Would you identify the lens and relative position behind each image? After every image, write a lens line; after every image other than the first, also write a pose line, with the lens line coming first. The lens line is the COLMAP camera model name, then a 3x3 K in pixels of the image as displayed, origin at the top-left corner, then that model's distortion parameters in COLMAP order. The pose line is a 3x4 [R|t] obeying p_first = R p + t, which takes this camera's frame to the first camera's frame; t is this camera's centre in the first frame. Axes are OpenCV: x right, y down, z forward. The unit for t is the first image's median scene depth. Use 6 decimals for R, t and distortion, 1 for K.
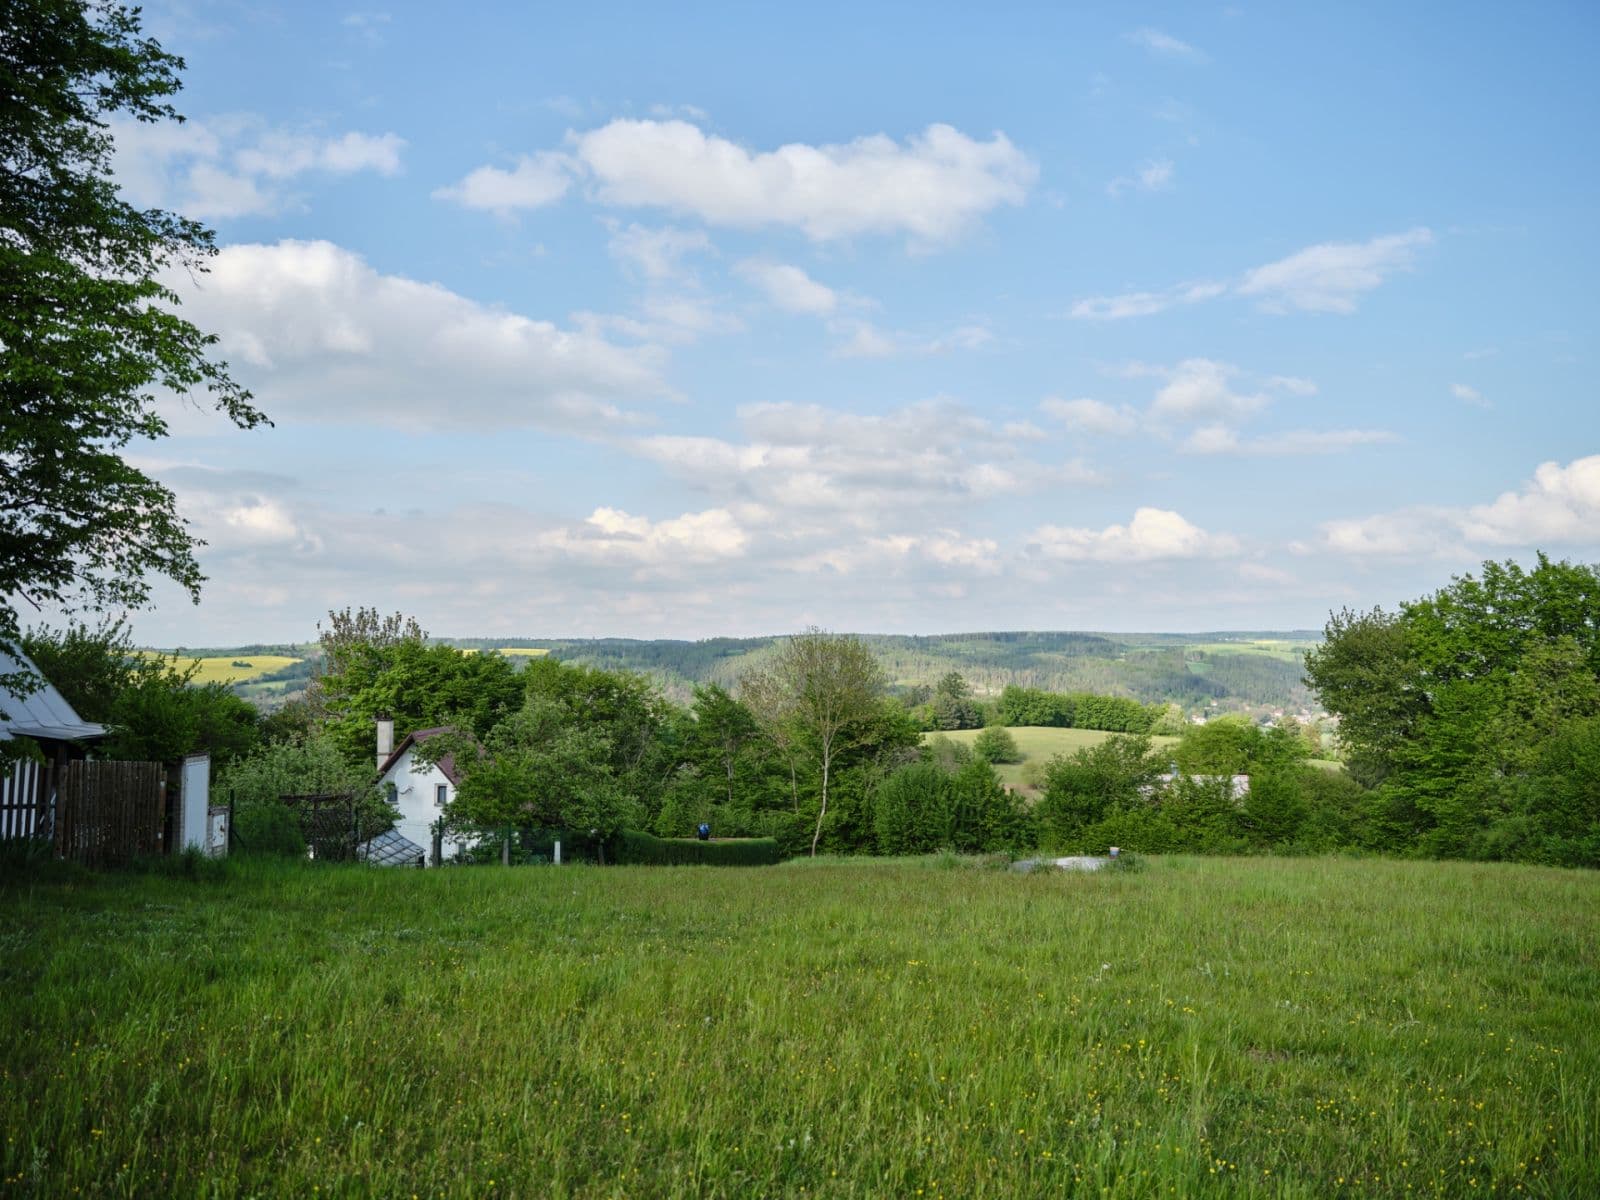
lens RADIAL K [[1248.4, 0, 822.9], [0, 1248.4, 595.3], [0, 0, 1]] dist [0.012315, -0.007152]
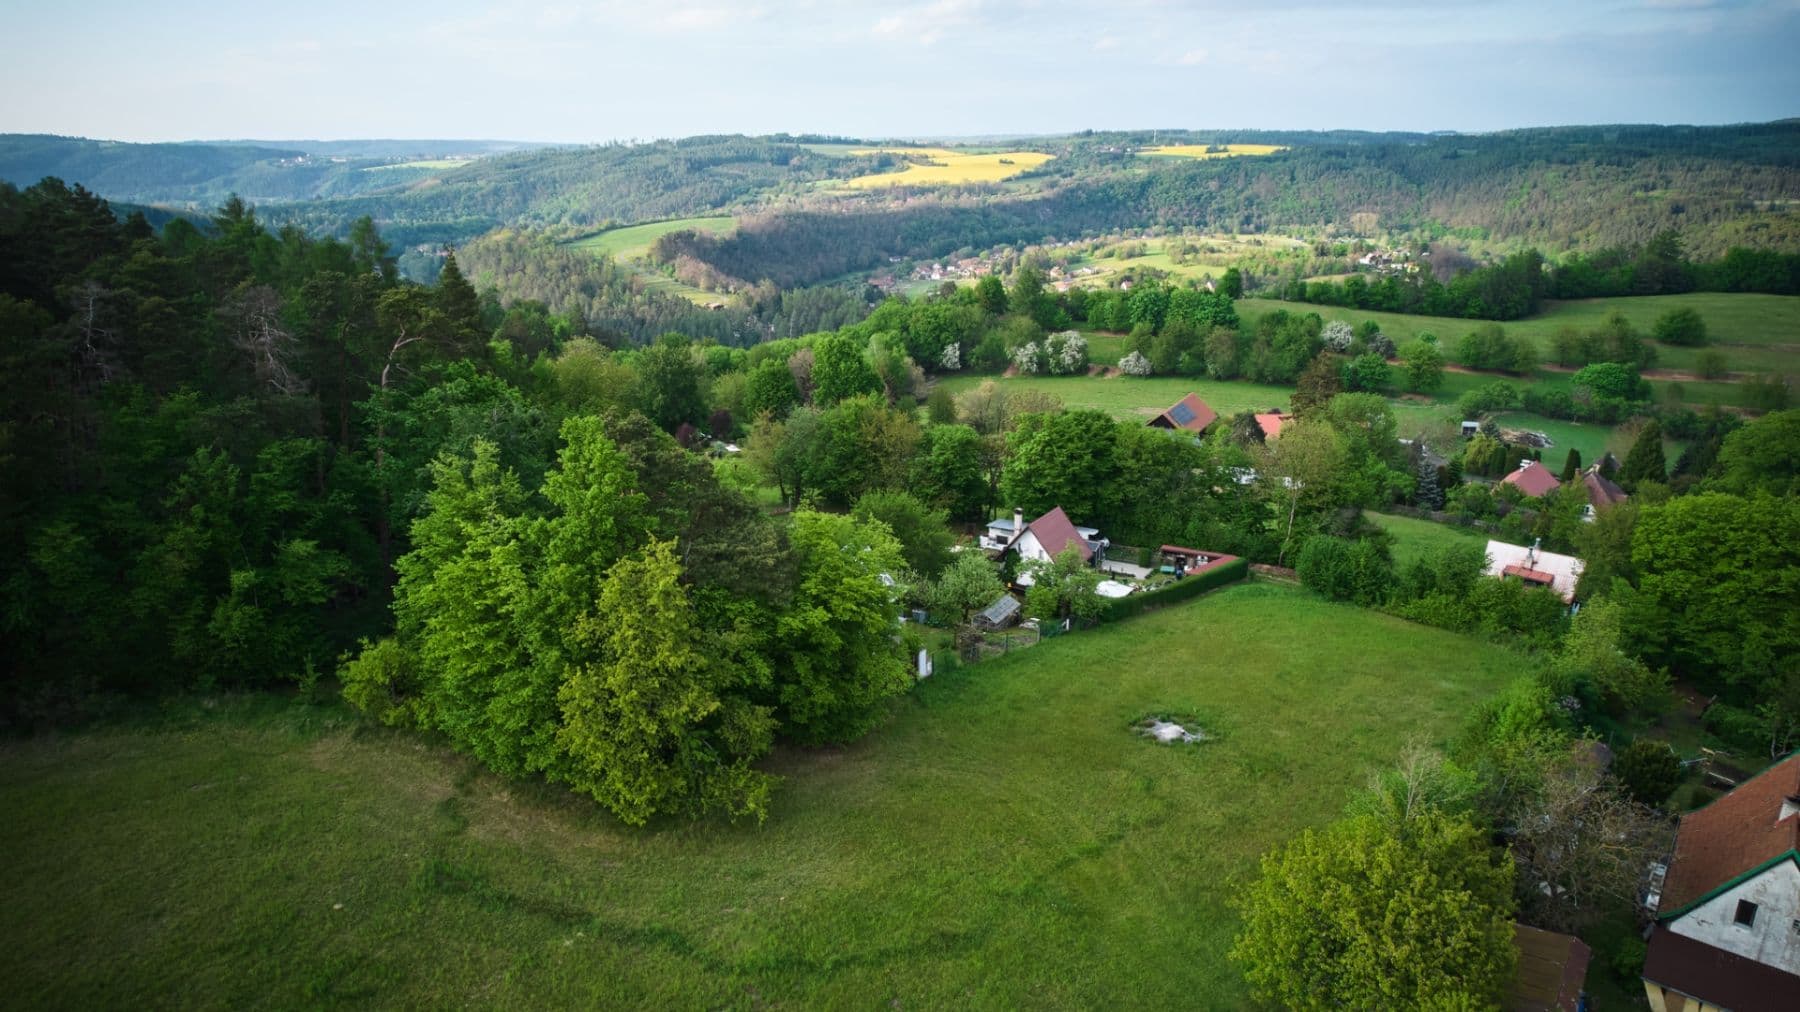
lens RADIAL K [[1160.0, 0, 897.8], [0, 1160.0, 507.5], [0, 0, 1]] dist [-0.064093, 0.051769]
pose [[0.864448, 0.146159, -0.481006, 0.282945], [0.034908, 0.937042, 0.347466, -0.412064], [0.501508, -0.317158, 0.804923, -0.456621]]
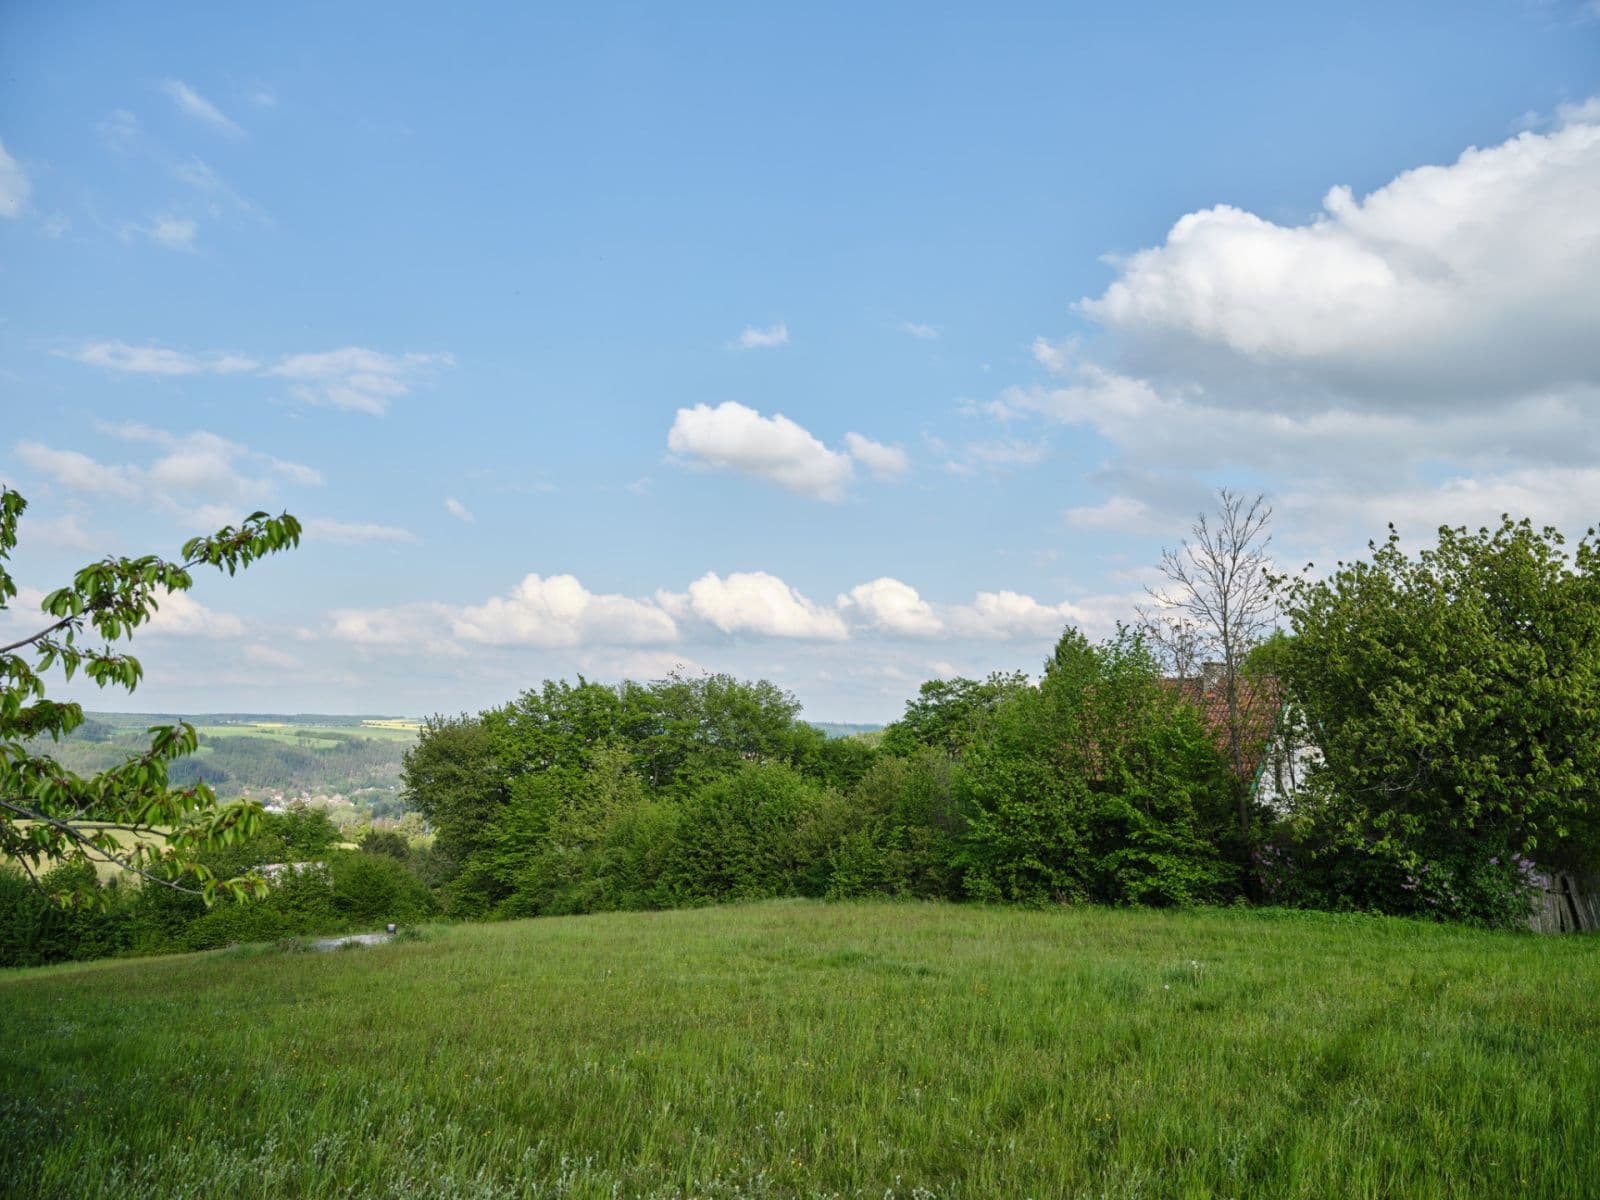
lens RADIAL K [[1204.0, 0, 821.4], [0, 1204.0, 592.1], [0, 0, 1]] dist [-0.010954, 0.002167]
pose [[0.717349, 0.091296, 0.690707, -0.104090], [-0.040496, 0.995165, -0.089481, -0.014607], [-0.695536, 0.036218, 0.717578, -0.066752]]
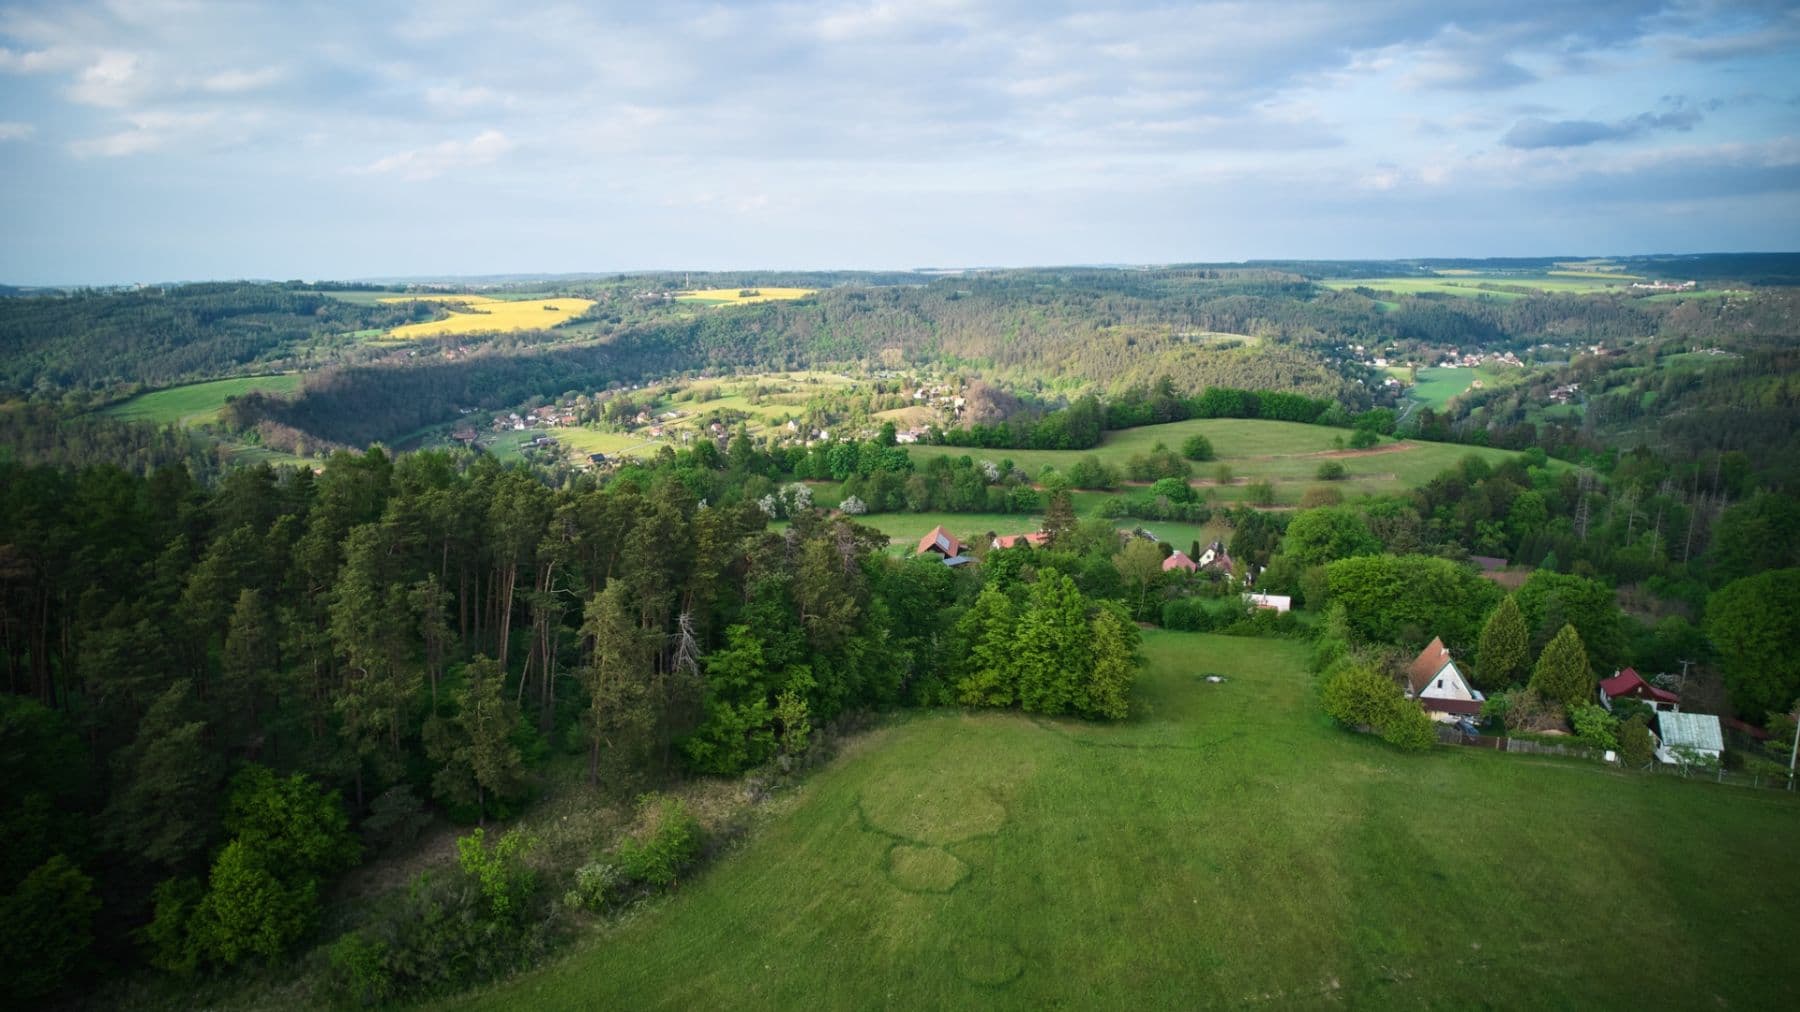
lens RADIAL K [[1178.6, 0, 889.5], [0, 1178.6, 507.6], [0, 0, 1]] dist [-0.050855, 0.023845]
pose [[0.993389, 0.017031, -0.113524, -0.288768], [0.012163, 0.967752, 0.251612, -0.777824], [0.114148, -0.251330, 0.961147, -1.727544]]
